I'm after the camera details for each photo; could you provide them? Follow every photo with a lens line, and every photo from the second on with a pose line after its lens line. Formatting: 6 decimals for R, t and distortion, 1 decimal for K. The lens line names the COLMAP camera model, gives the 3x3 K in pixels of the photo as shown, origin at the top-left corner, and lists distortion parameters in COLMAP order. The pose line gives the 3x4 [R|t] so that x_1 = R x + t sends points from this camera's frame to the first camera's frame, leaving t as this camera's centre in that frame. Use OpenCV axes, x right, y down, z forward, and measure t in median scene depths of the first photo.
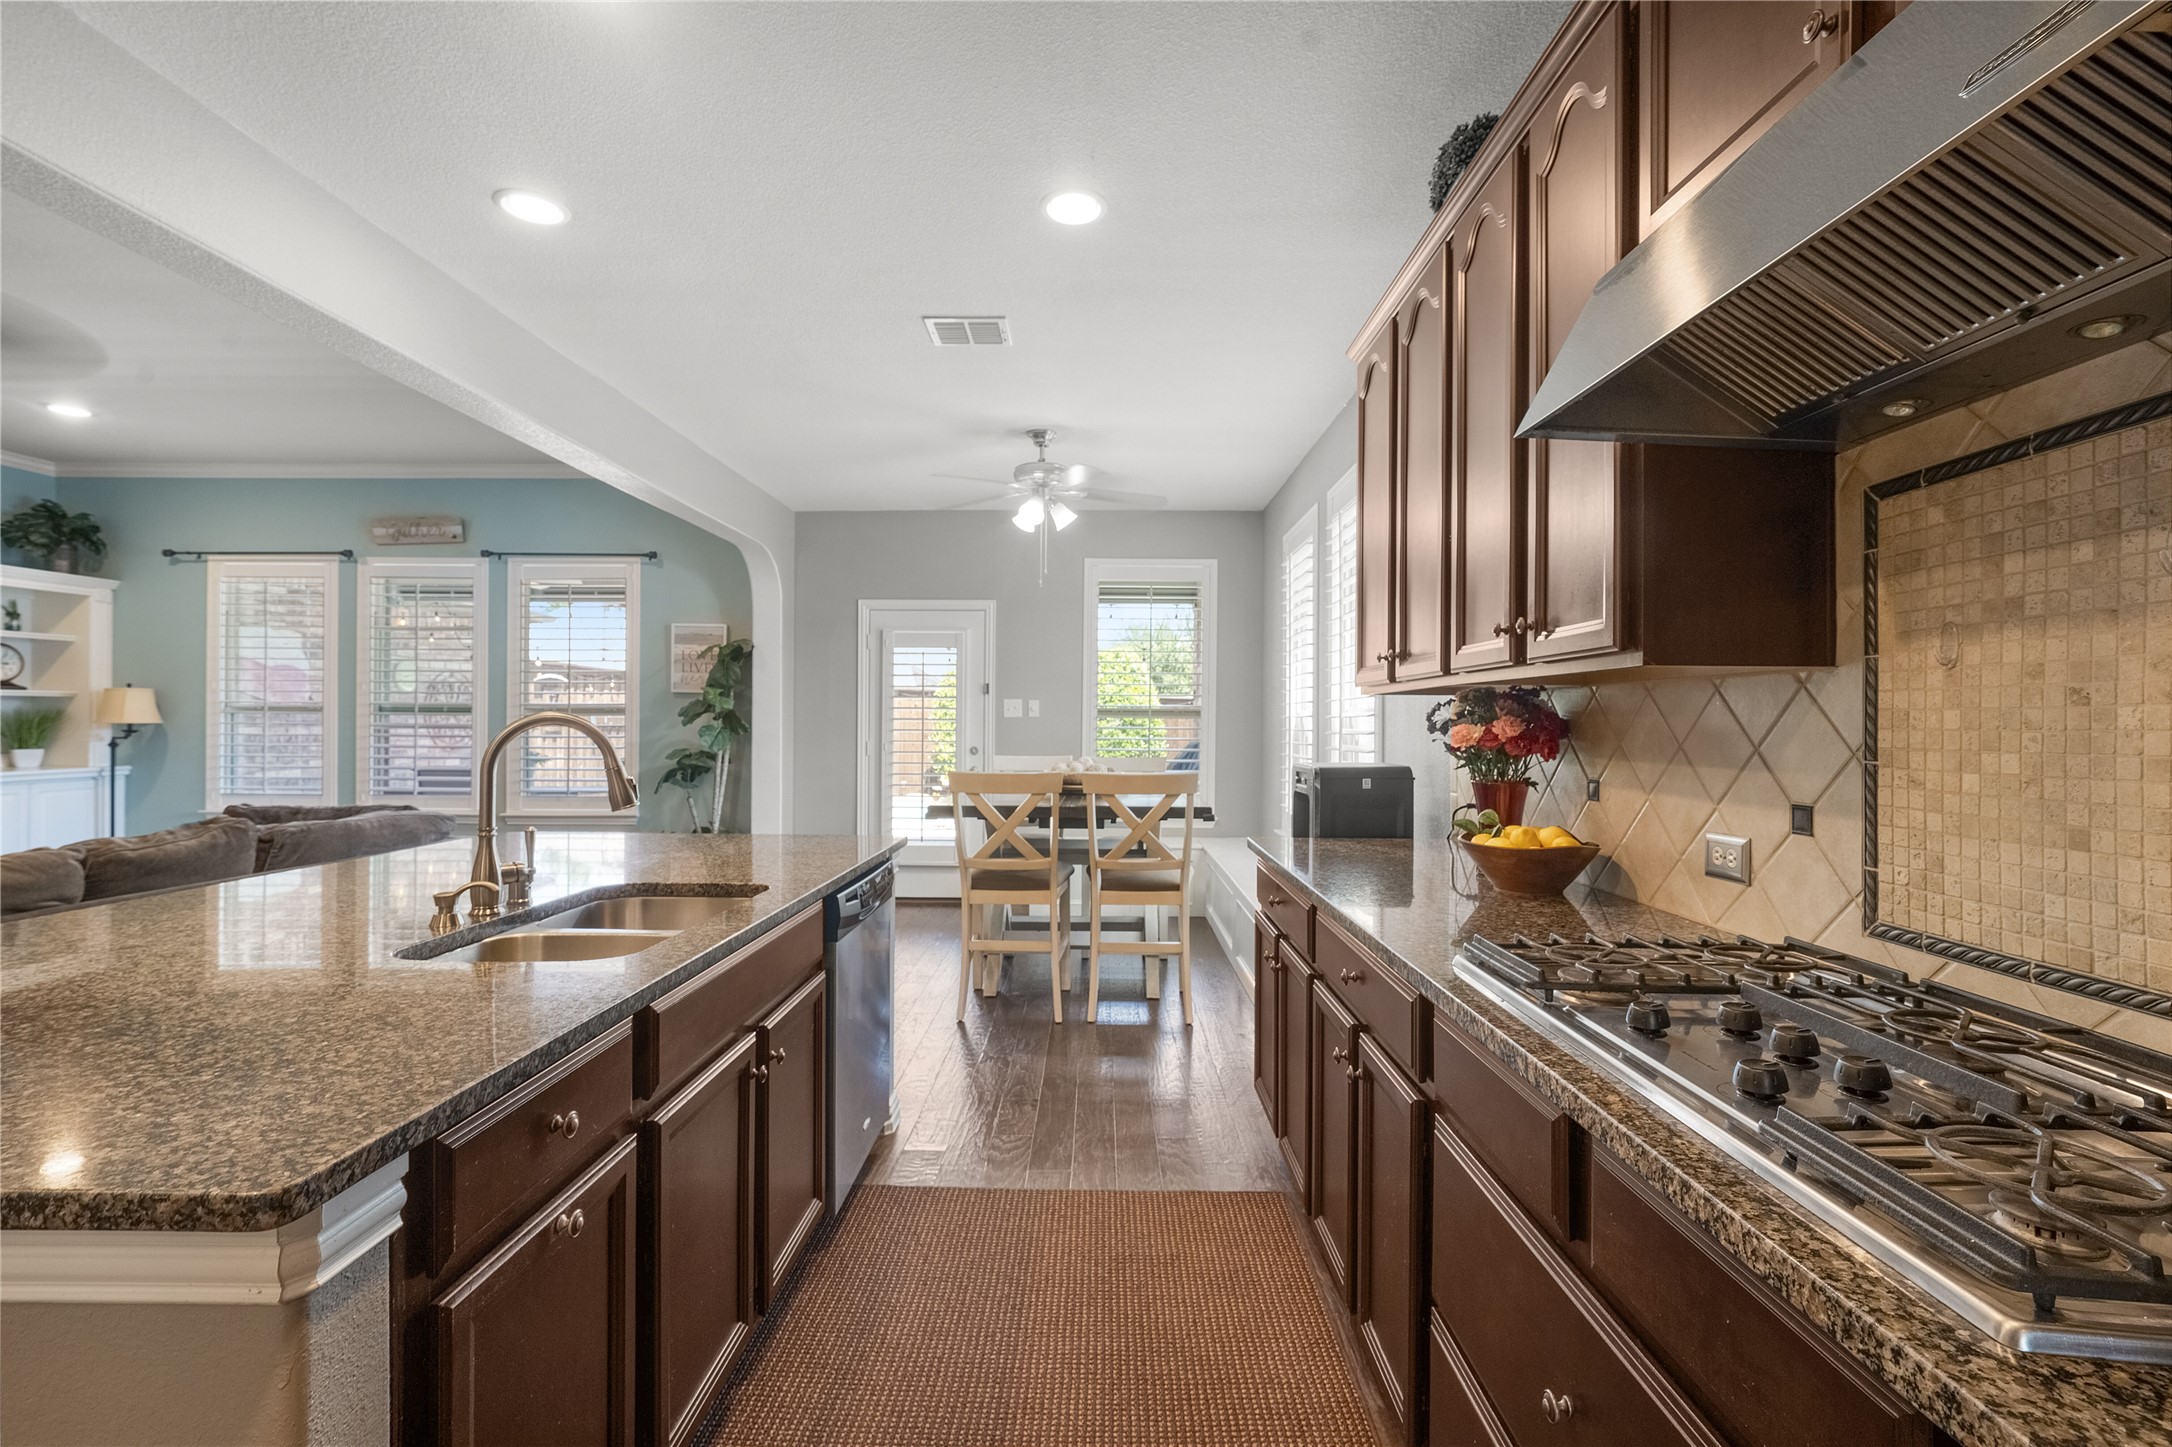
lens RADIAL K [[968.2, 0, 1091.6], [0, 968.2, 723.1], [0, 0, 1]] dist [-0.005749, -0.000139]
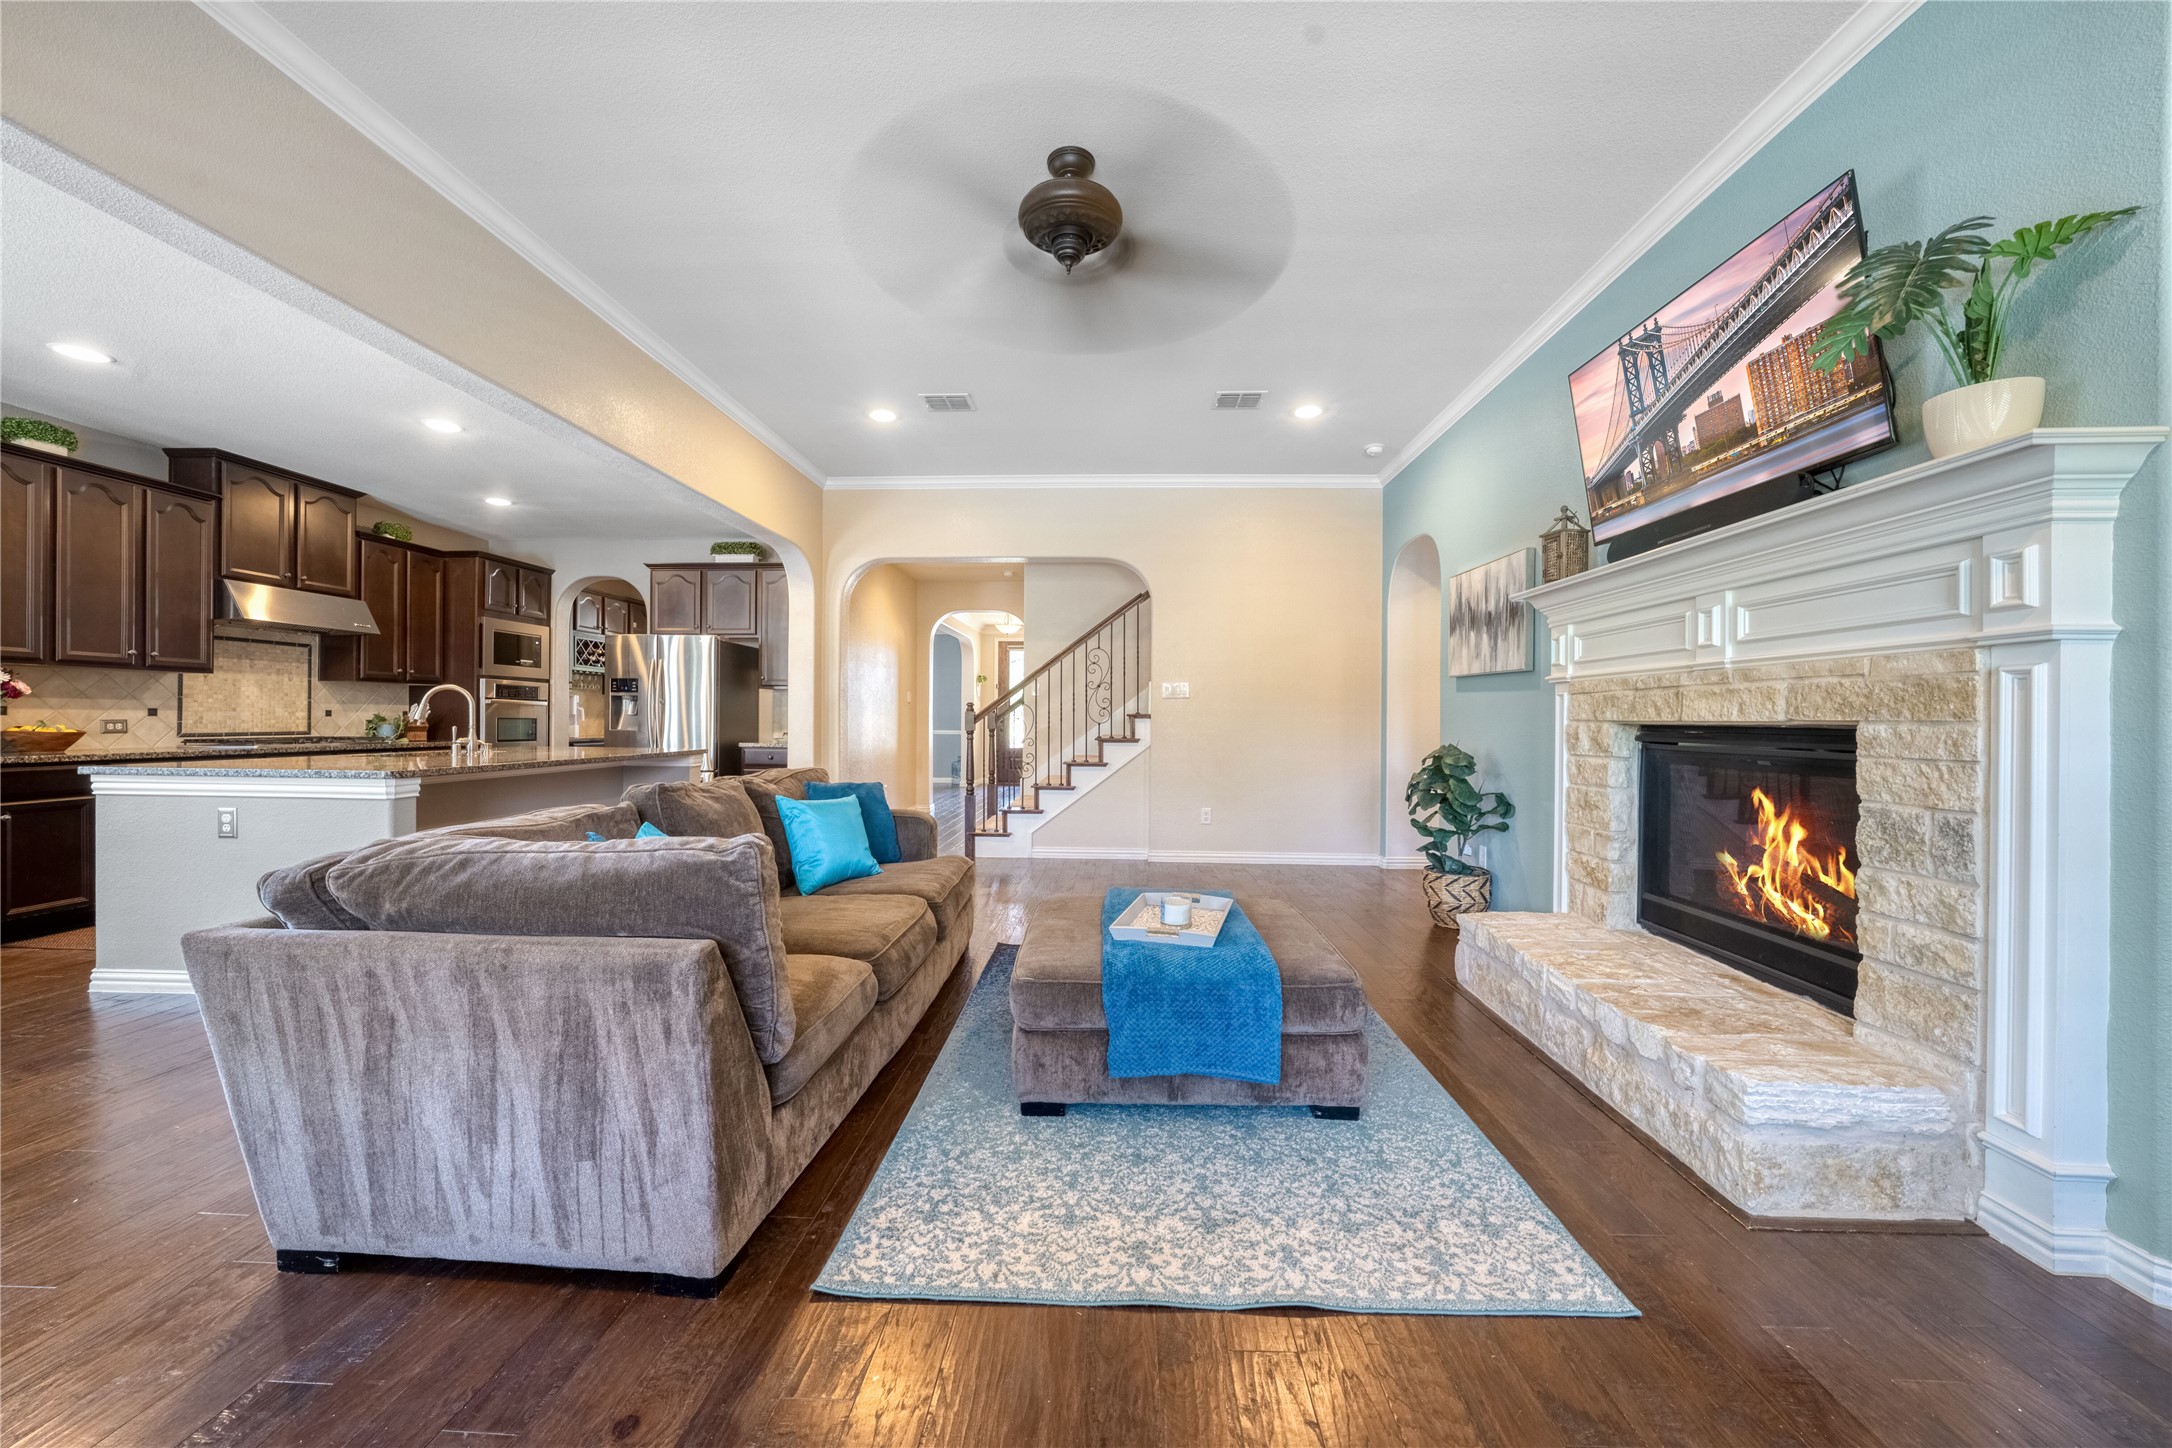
lens RADIAL K [[786.7, 0, 1101.9], [0, 786.7, 717.0], [0, 0, 1]] dist [-0.018568, 0.003175]
pose [[-0.999693, -0.012942, 0.021141, -1.928072], [-0.012989, 0.999913, -0.002083, 0.047979], [-0.021112, -0.002357, -0.999774, 2.477659]]
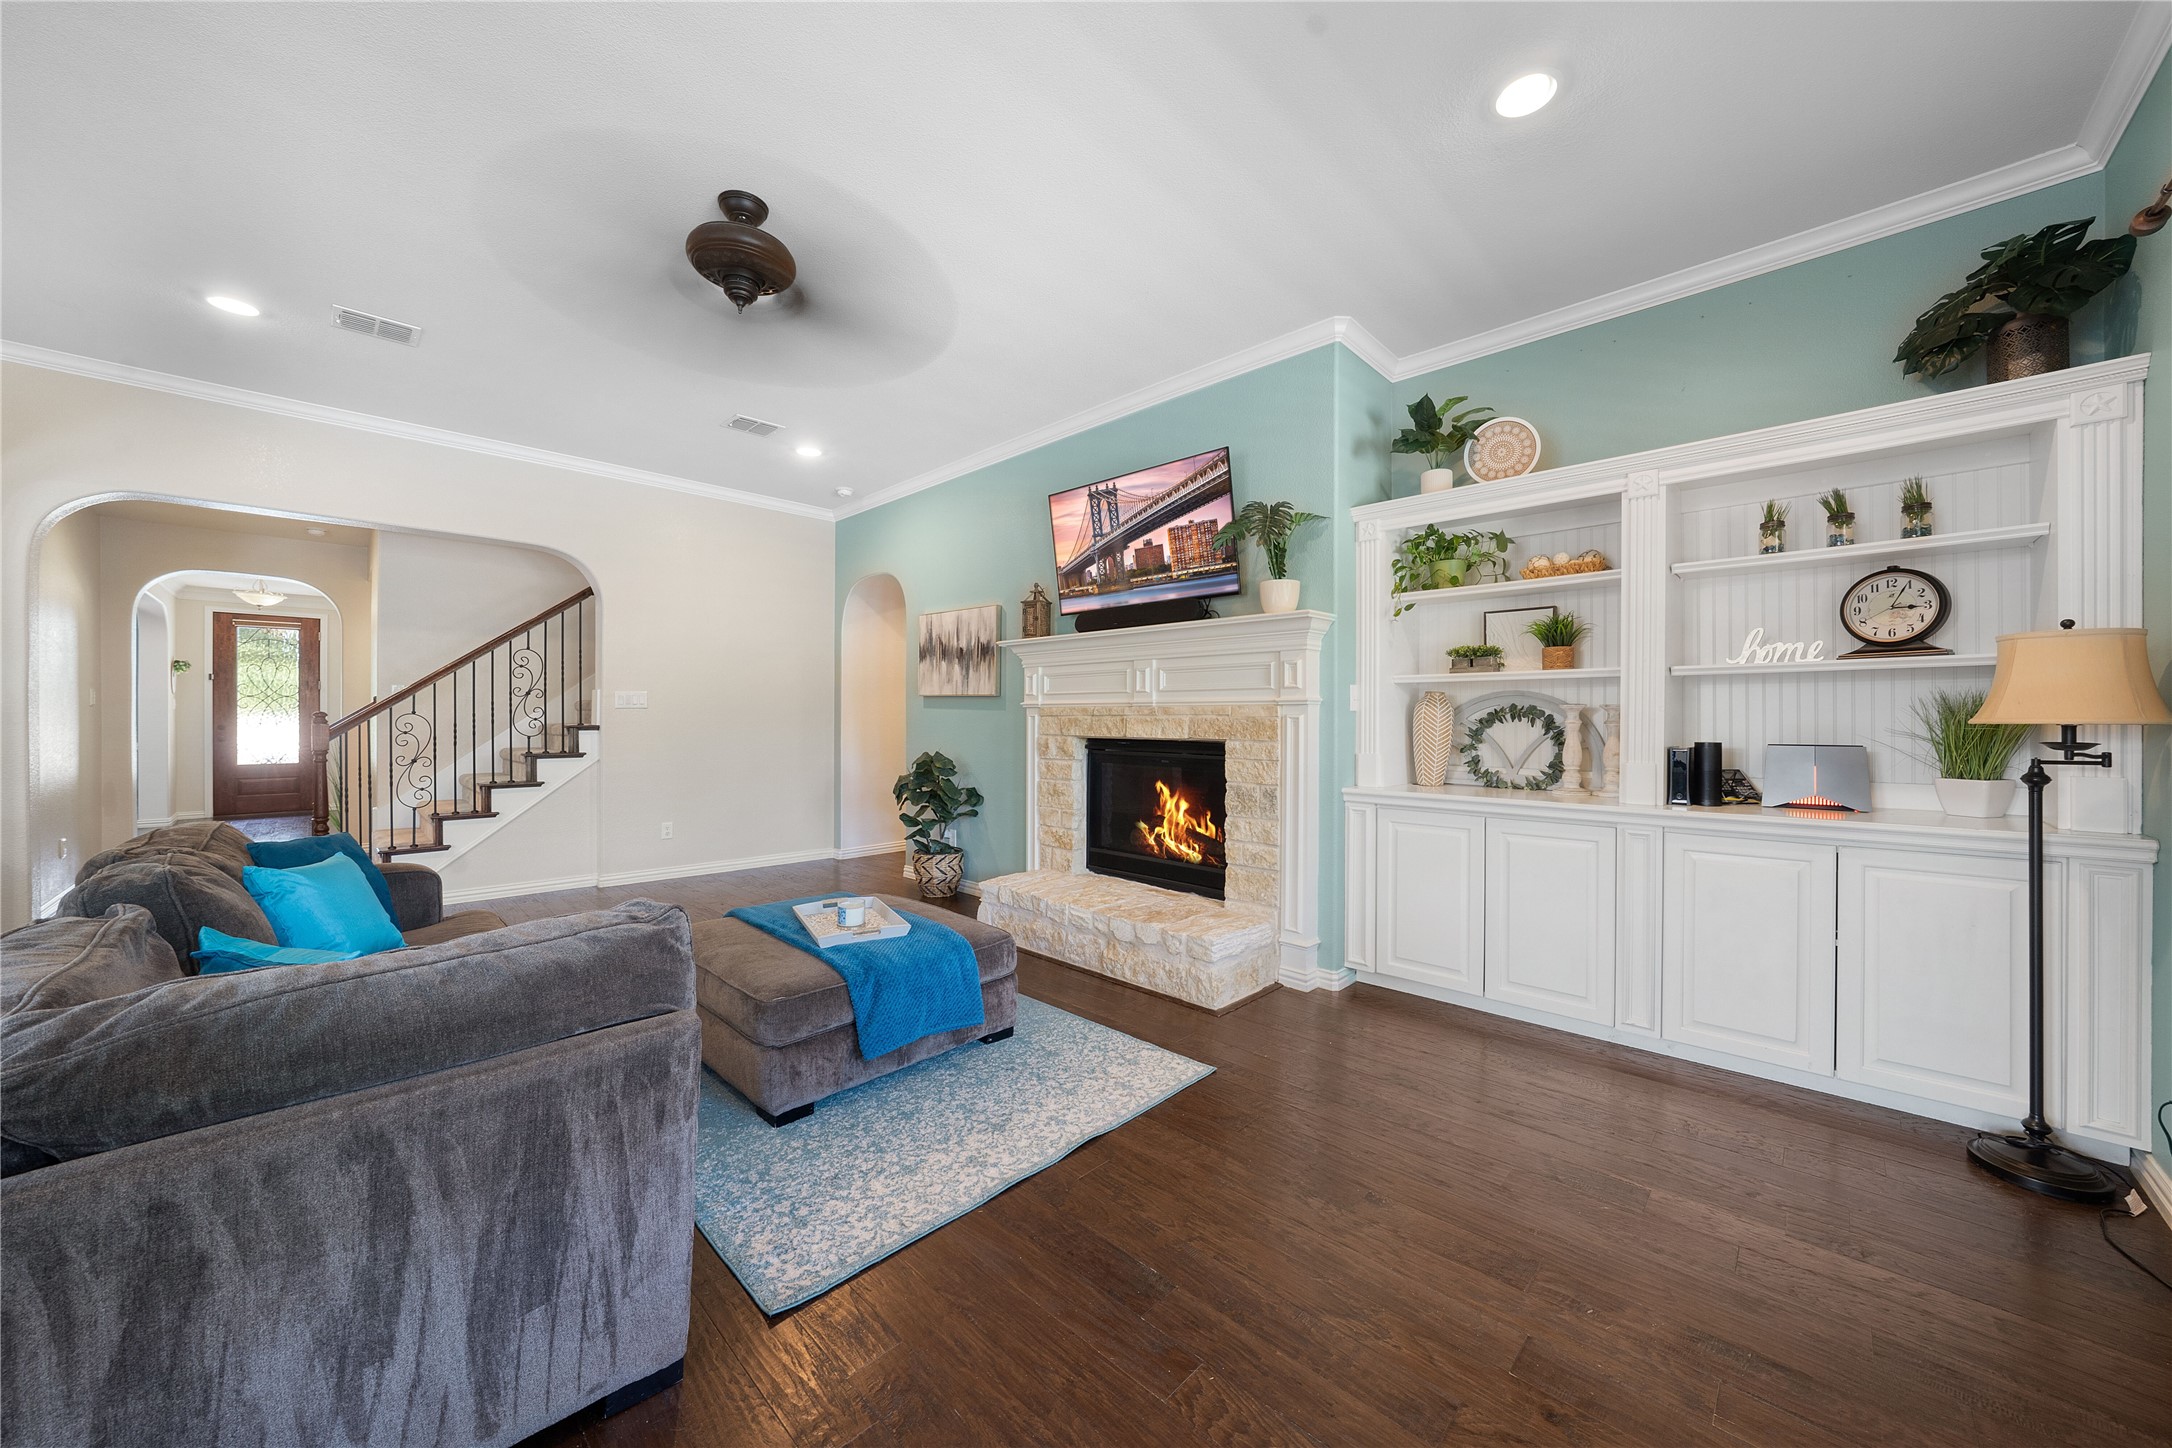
lens RADIAL K [[758.9, 0, 1078.4], [0, 758.9, 716.2], [0, 0, 1]] dist [-0.021868, 0.003298]
pose [[-0.696990, -0.009745, -0.717015, -1.418091], [-0.008629, 0.999949, -0.005202, 0.003606], [0.717029, 0.002562, -0.697038, 2.482844]]
